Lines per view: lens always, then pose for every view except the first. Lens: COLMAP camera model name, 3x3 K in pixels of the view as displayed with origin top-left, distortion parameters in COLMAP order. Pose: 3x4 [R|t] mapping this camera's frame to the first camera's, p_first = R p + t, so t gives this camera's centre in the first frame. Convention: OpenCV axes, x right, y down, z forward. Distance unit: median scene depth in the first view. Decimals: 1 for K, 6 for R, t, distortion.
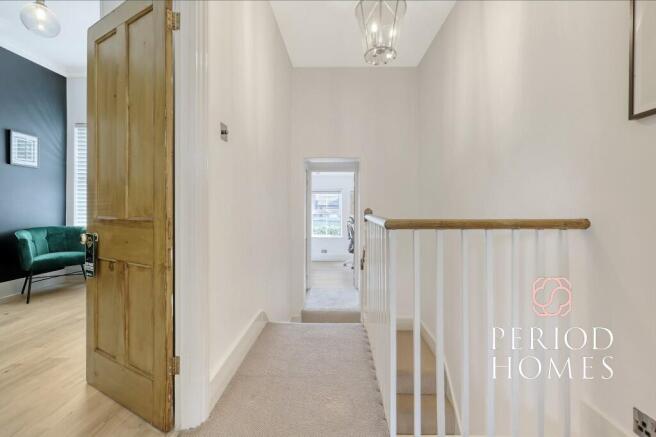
lens RADIAL K [[287.6, 0, 324.6], [0, 287.6, 214.0], [0, 0, 1]] dist [0.003836, 0.000981]
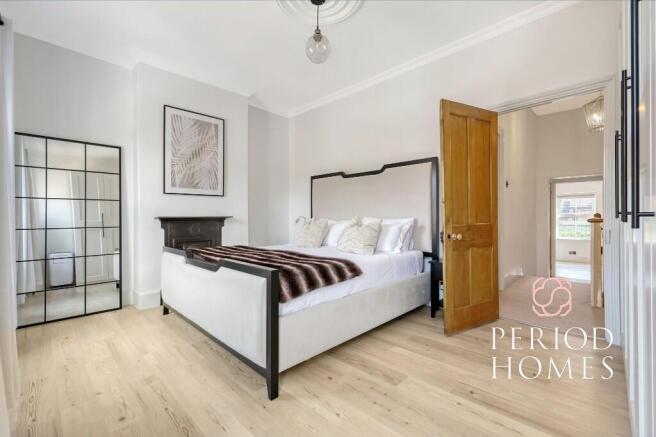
lens RADIAL K [[287.6, 0, 324.6], [0, 287.6, 214.0], [0, 0, 1]] dist [0.003836, 0.000981]
pose [[0.747626, -0.002482, -0.664115, 0.026569], [-0.002700, 0.999973, -0.006776, -0.002959], [0.664114, 0.006859, 0.747600, -0.440986]]
